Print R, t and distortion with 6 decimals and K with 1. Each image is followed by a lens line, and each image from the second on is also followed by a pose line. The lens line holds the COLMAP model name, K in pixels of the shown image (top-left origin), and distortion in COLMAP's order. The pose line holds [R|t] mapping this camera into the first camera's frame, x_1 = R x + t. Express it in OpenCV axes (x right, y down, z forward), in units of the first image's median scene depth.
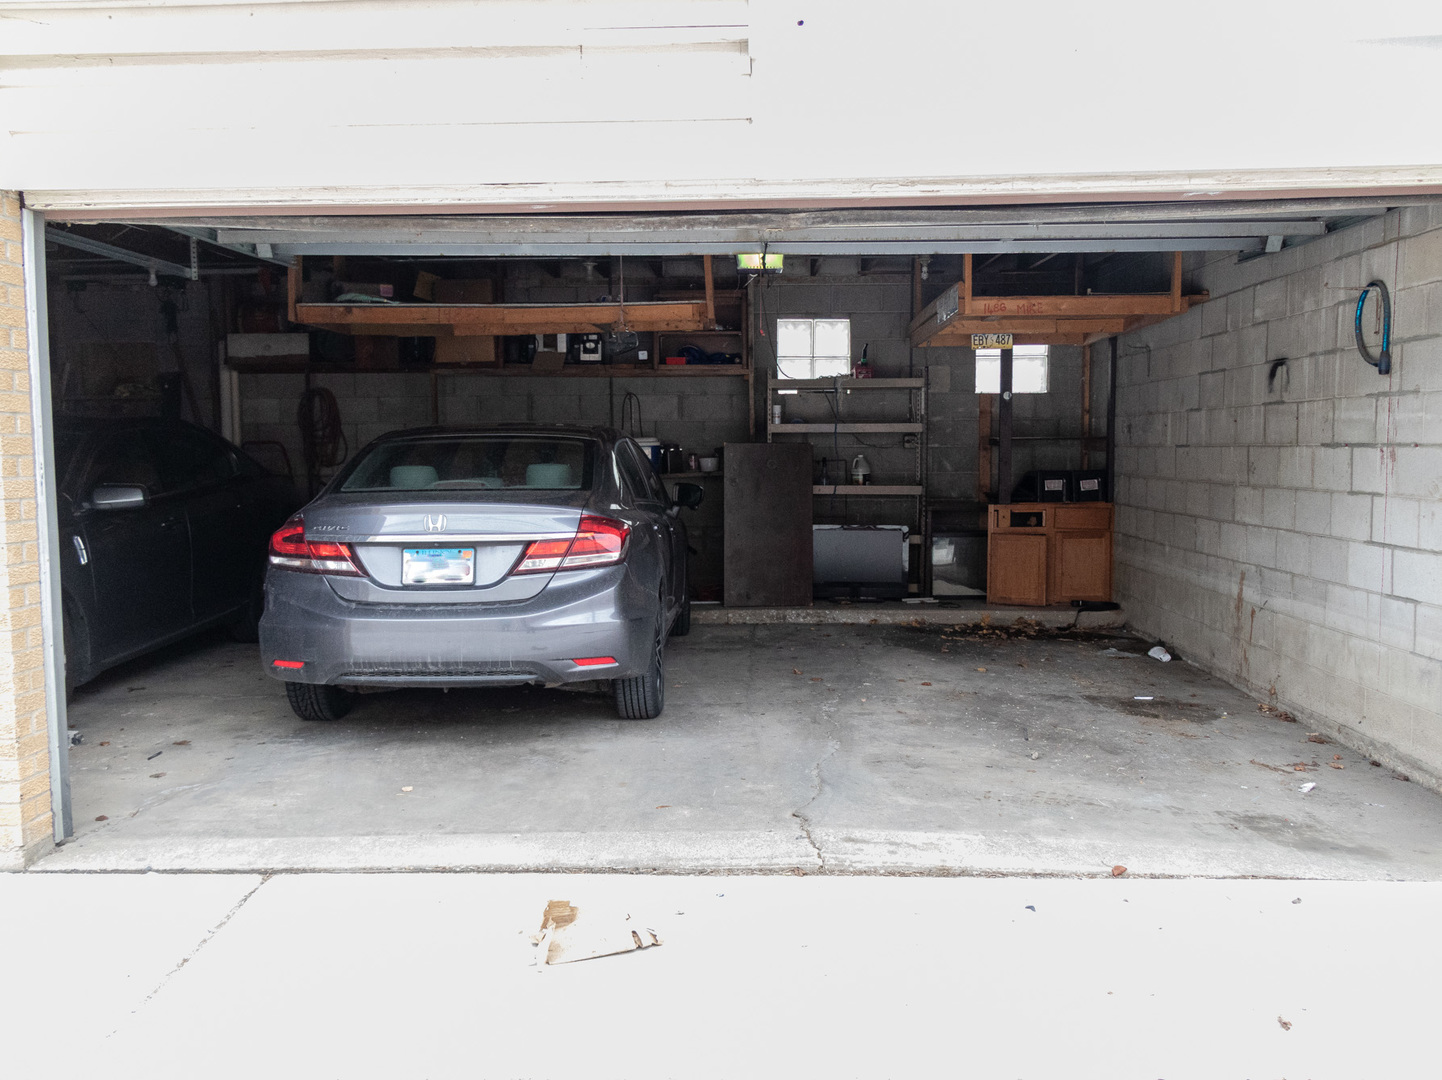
lens RADIAL K [[1288.8, 0, 718.3], [0, 1288.8, 542.6], [0, 0, 1]] dist [0.018757, 0.010082]
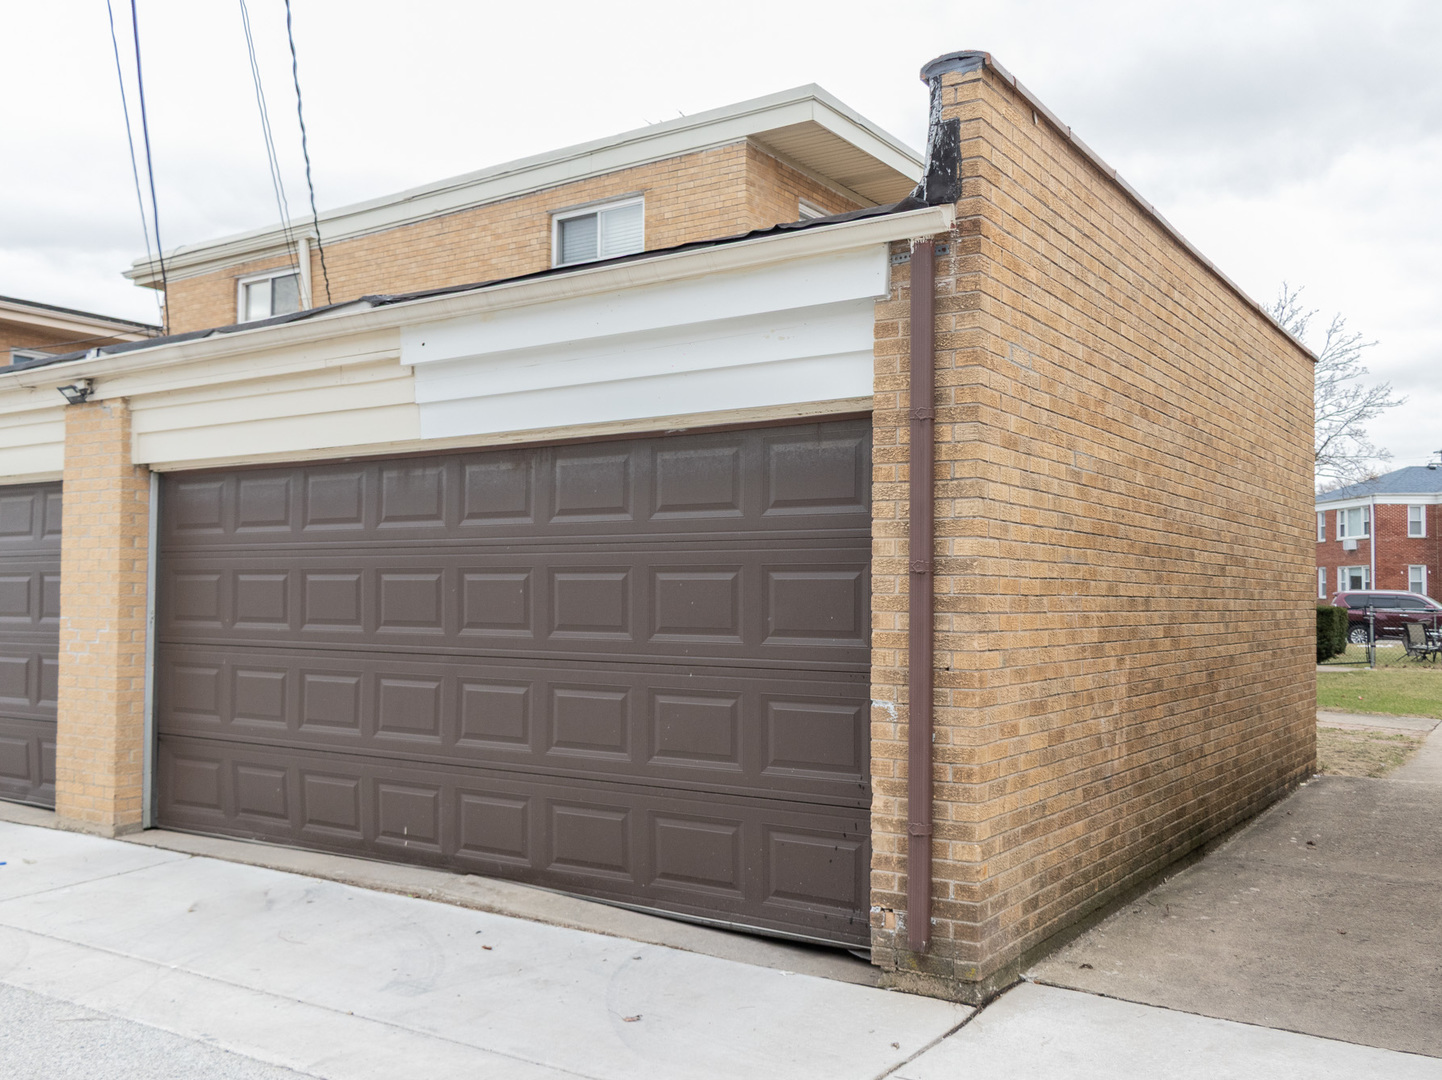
lens RADIAL K [[1288.8, 0, 722.0], [0, 1288.8, 540.1], [0, 0, 1]] dist [0.018757, 0.010082]
pose [[0.837892, -0.017294, -0.545562, 1.155700], [-0.049049, 0.993069, -0.106810, -0.005687], [0.543628, 0.116255, 0.831236, -0.076303]]
